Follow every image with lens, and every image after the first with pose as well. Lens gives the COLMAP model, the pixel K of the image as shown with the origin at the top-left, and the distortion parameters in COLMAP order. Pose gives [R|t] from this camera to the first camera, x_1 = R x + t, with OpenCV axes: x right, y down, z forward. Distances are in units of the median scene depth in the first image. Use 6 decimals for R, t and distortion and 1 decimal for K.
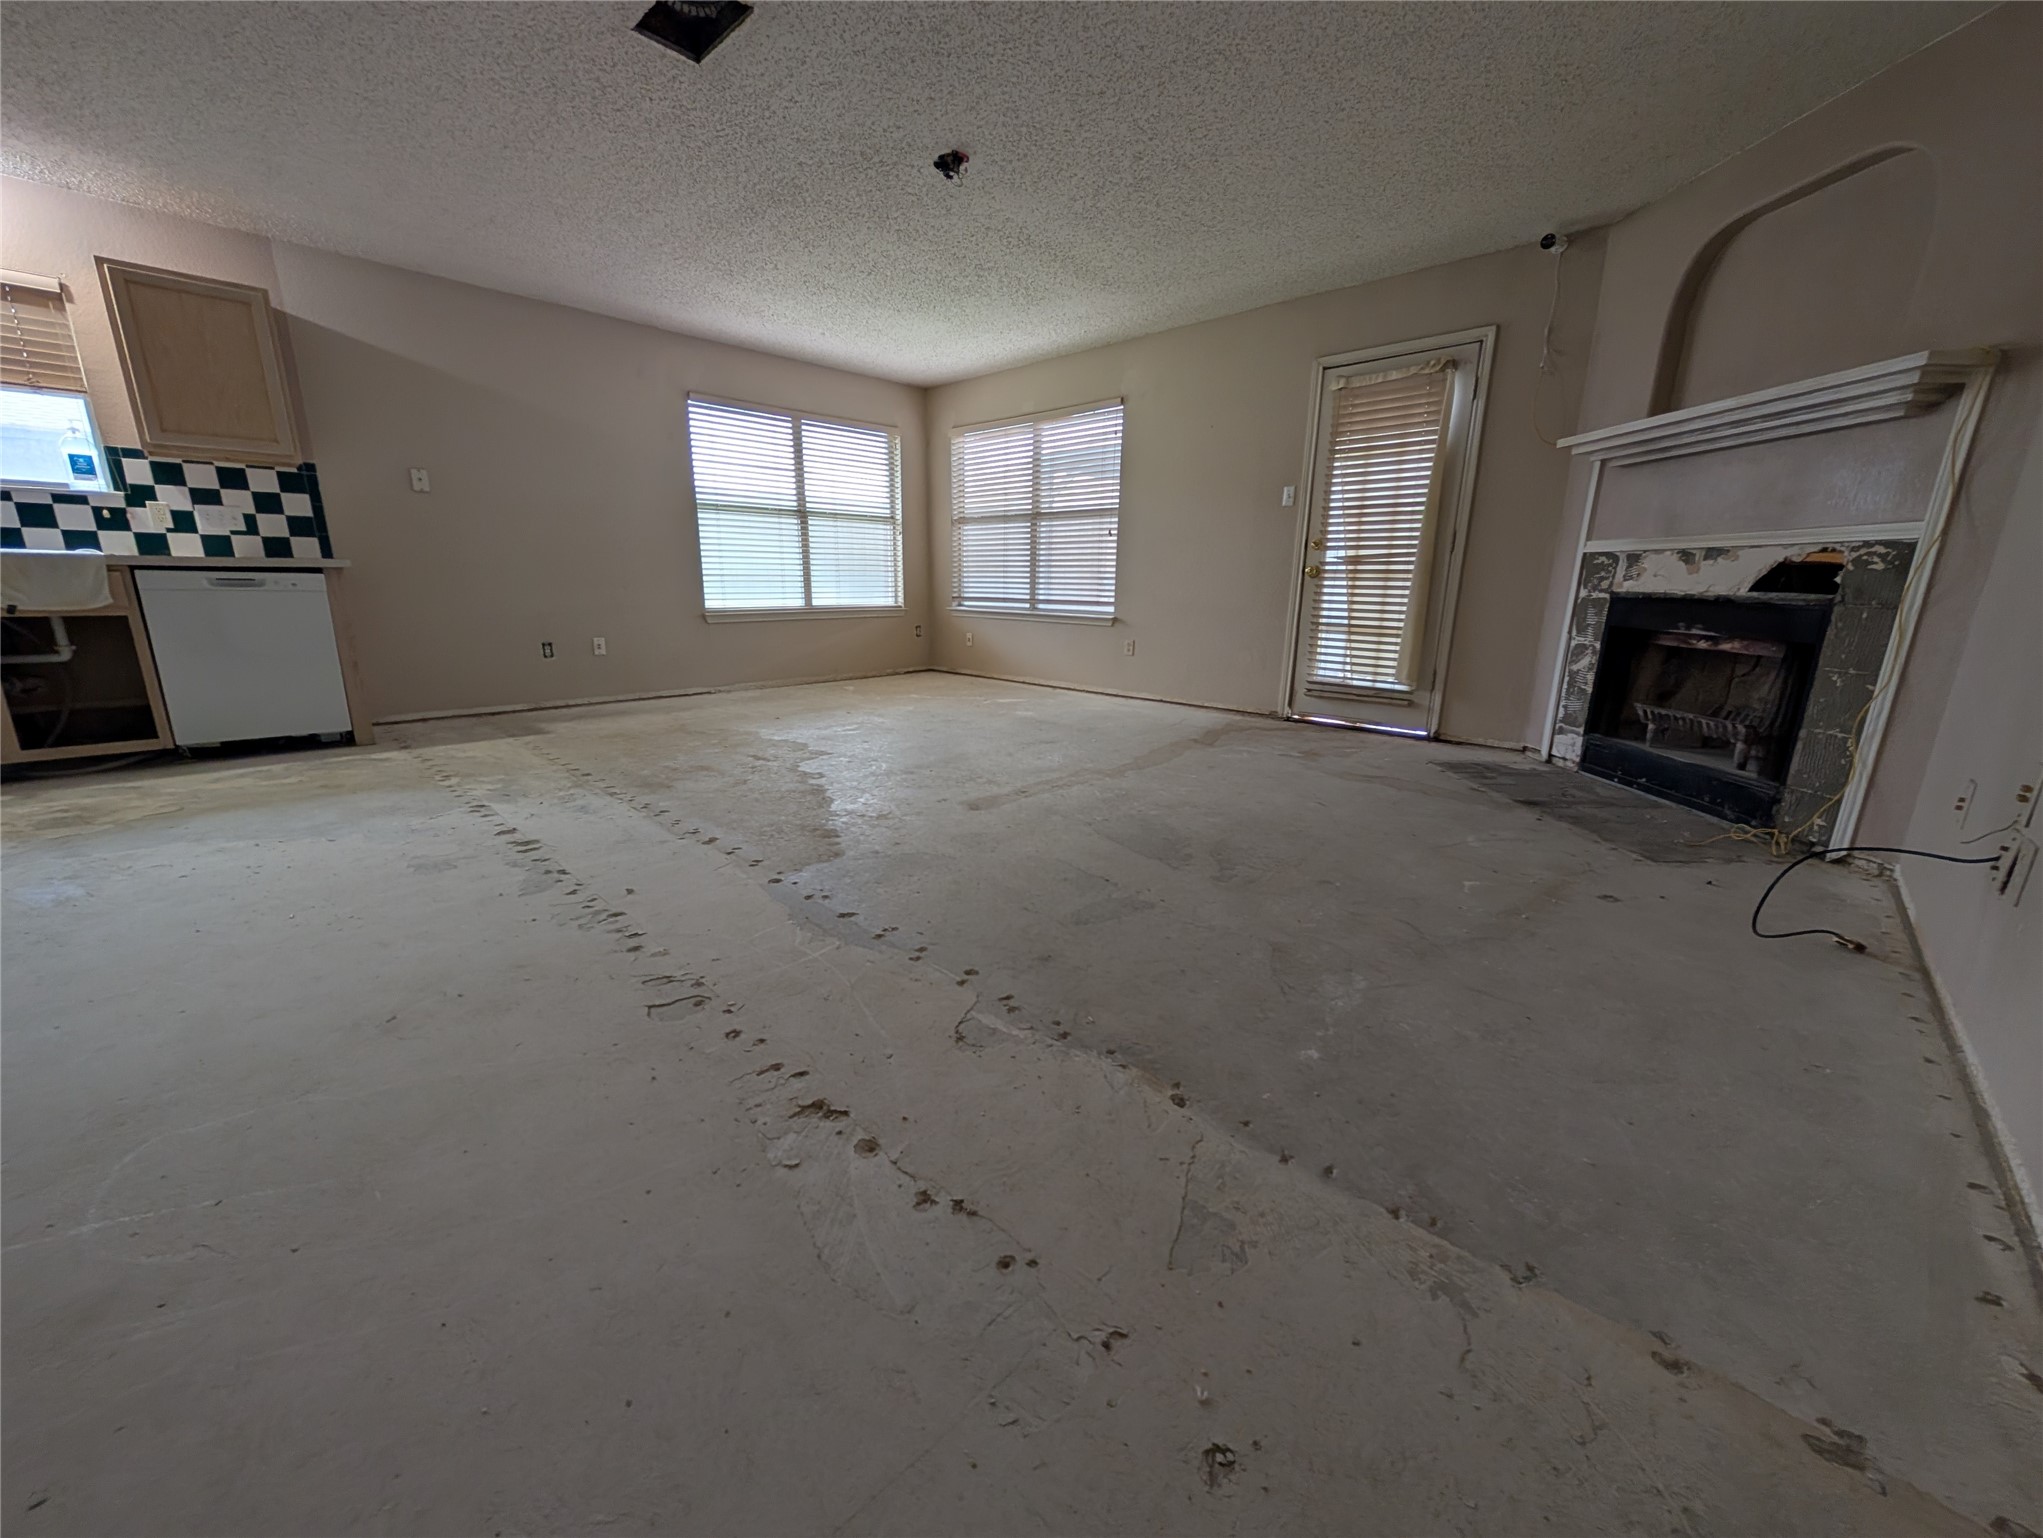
lens RADIAL K [[772.6, 0, 1025.7], [0, 772.6, 776.7], [0, 0, 1]] dist [-0.002927, 0.000083]
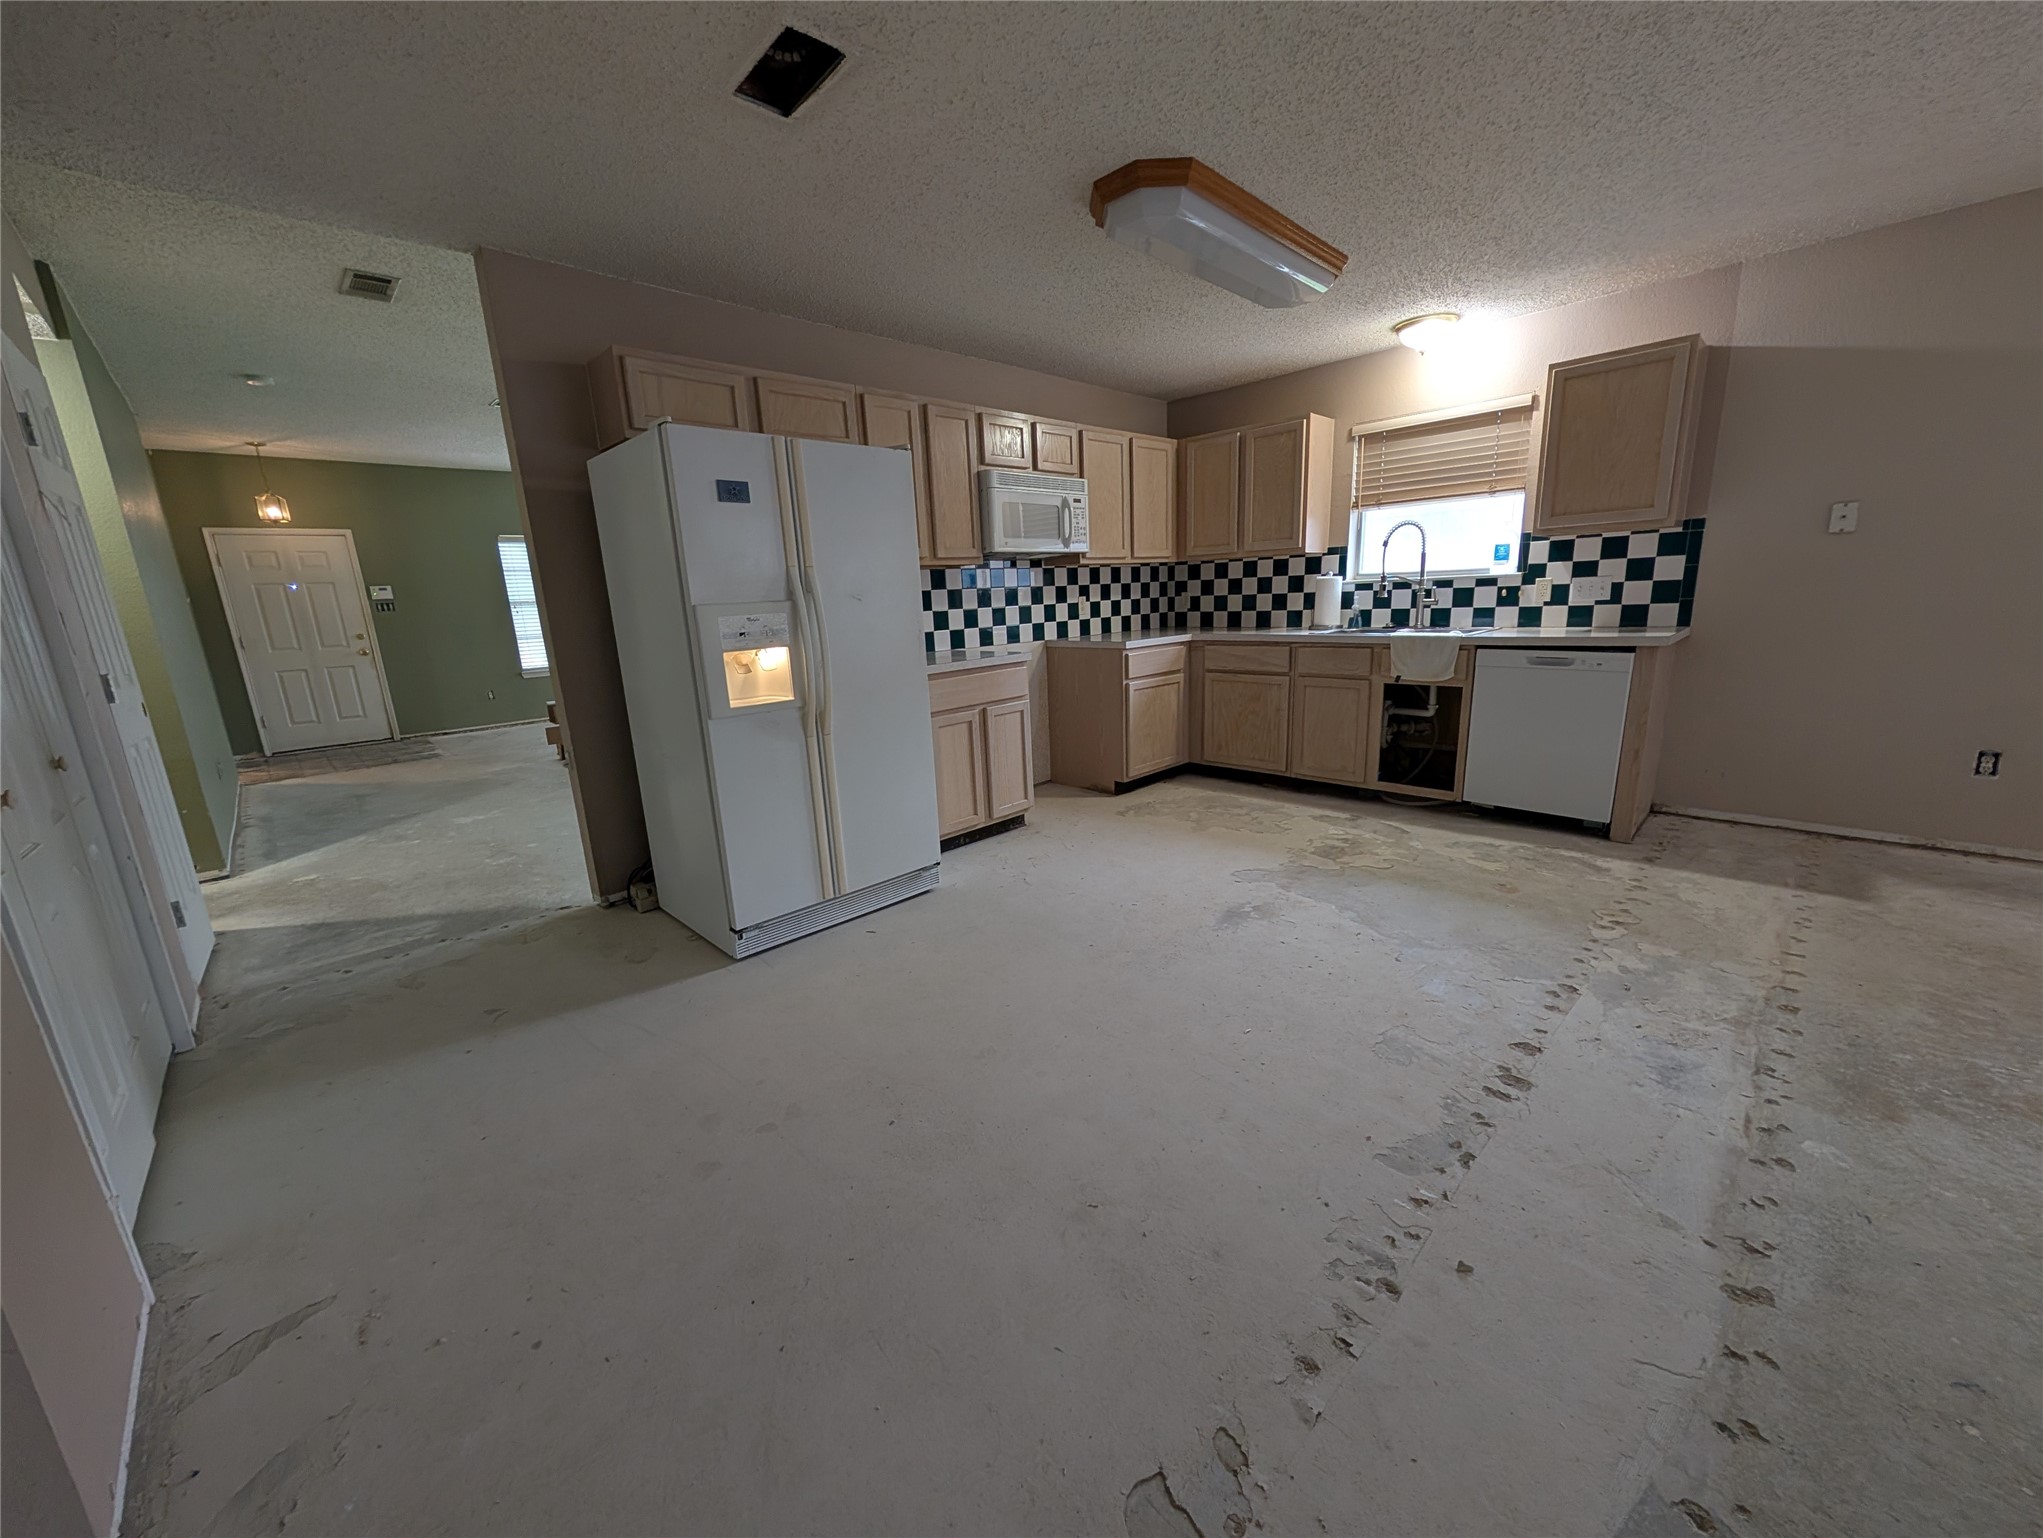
lens RADIAL K [[772.6, 0, 1017.2], [0, 772.6, 774.2], [0, 0, 1]] dist [-0.002927, 0.000083]
pose [[-0.043852, 0.210541, -0.976601, 0.021098], [-0.201601, 0.955566, 0.215059, -0.183330], [0.978486, 0.206314, 0.000542, 0.341356]]
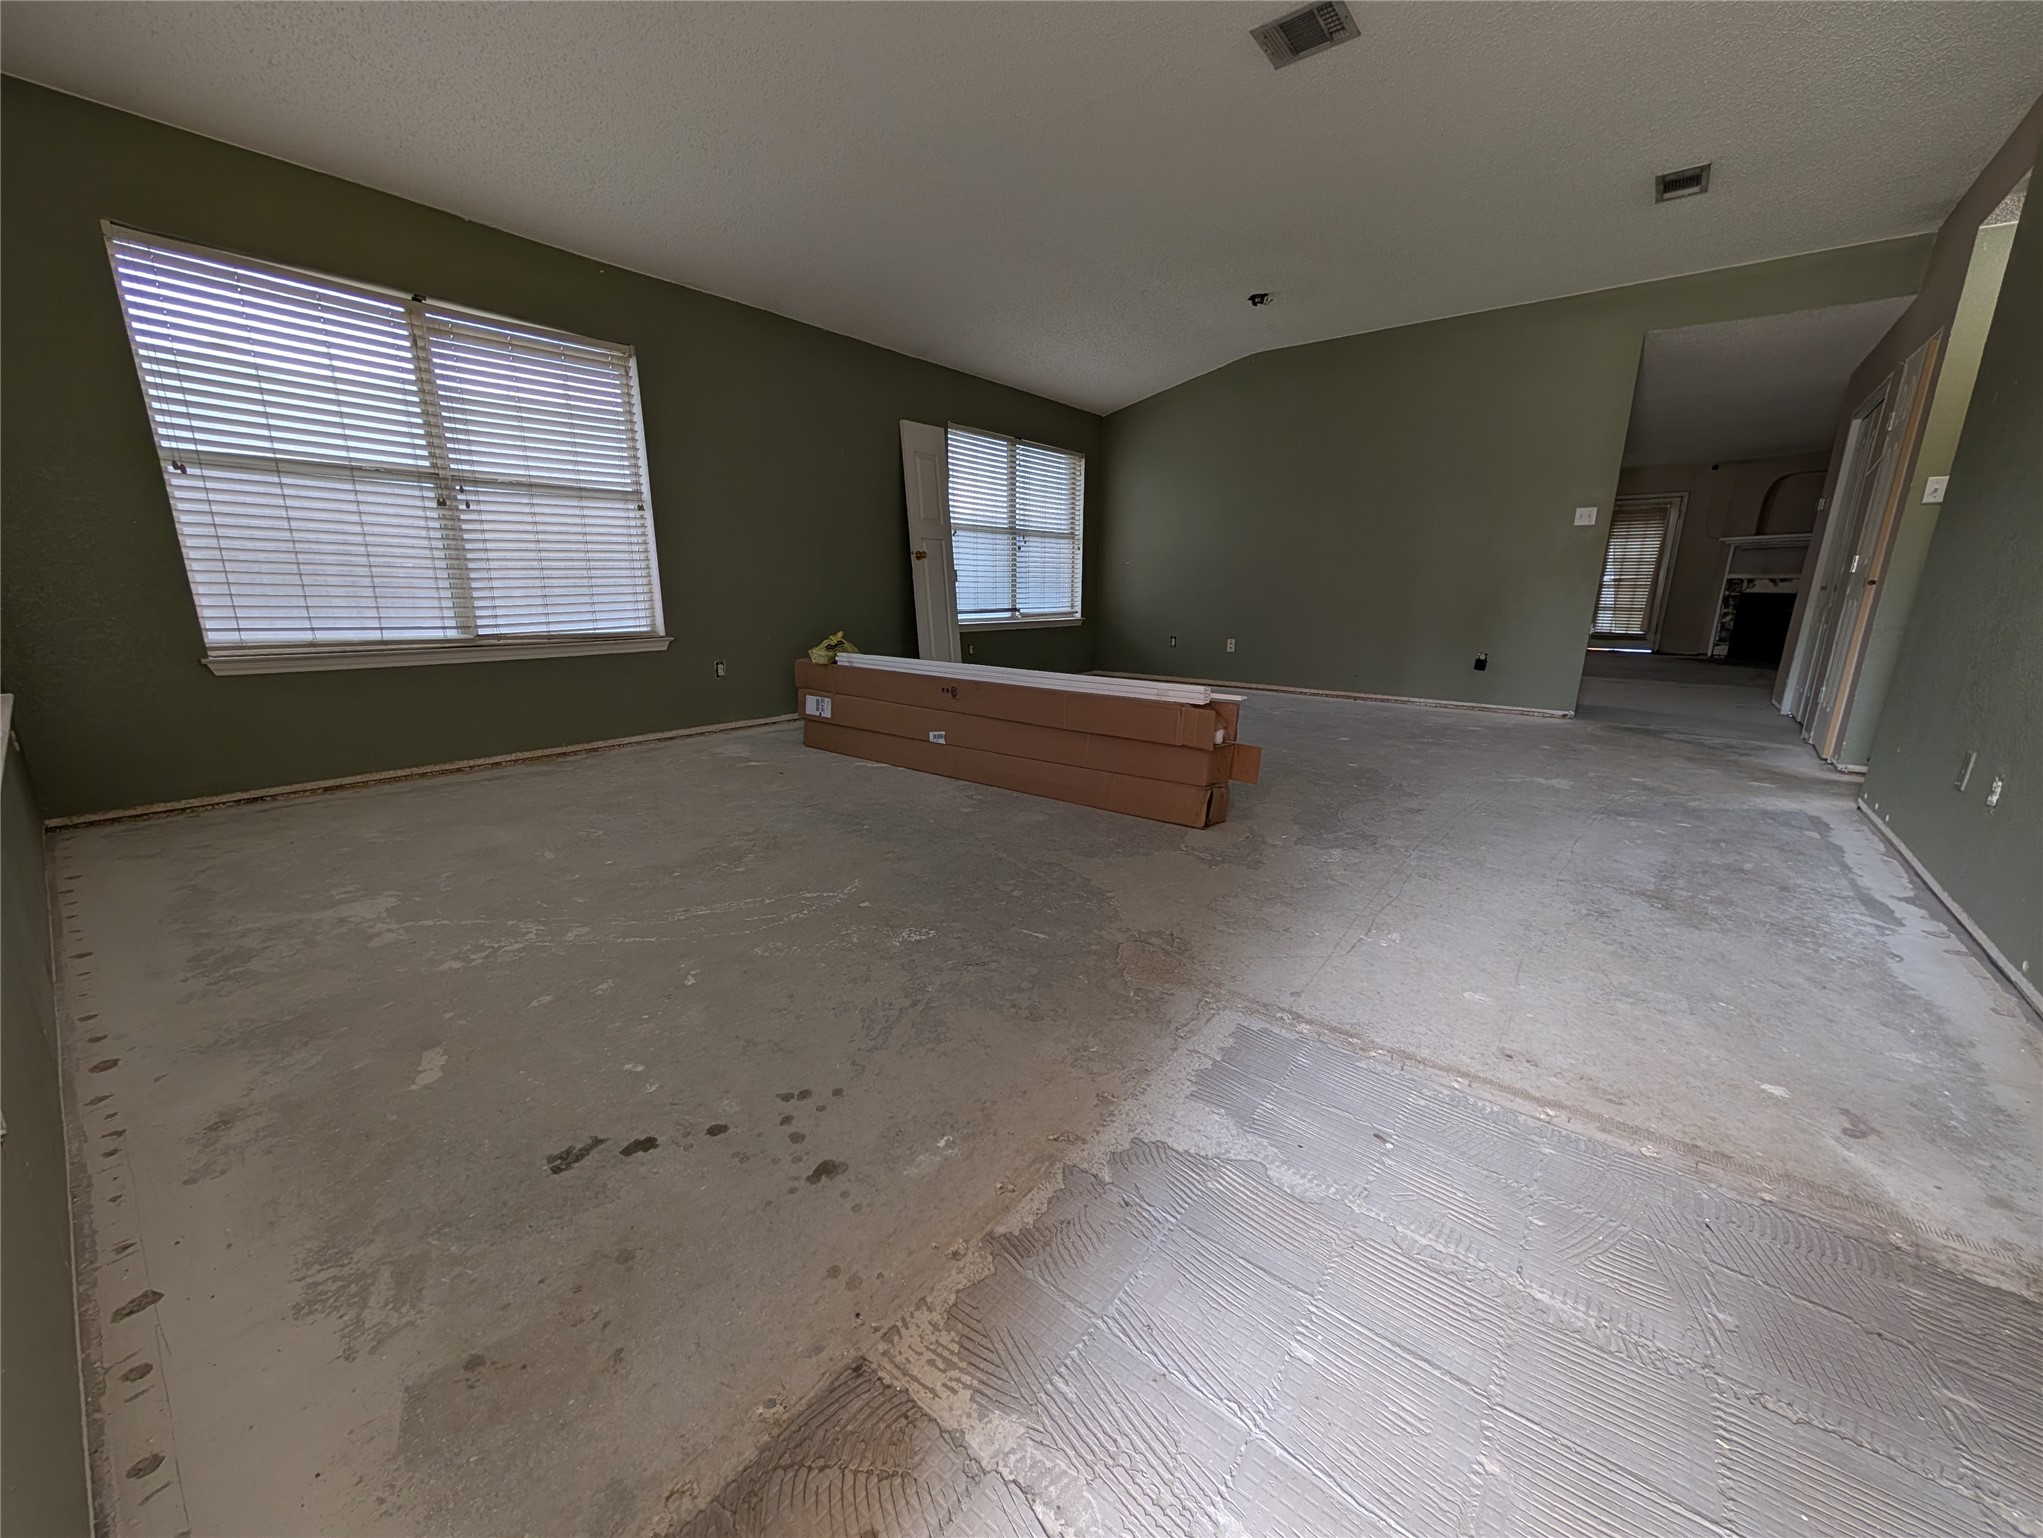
lens RADIAL K [[772.6, 0, 1016.5], [0, 772.6, 773.2], [0, 0, 1]] dist [-0.002927, 0.000083]
pose [[0.995059, -0.024299, 0.096264, -2.126785], [0.025953, 0.999536, -0.015961, 0.389833], [-0.095832, 0.018380, 0.995228, -1.512596]]
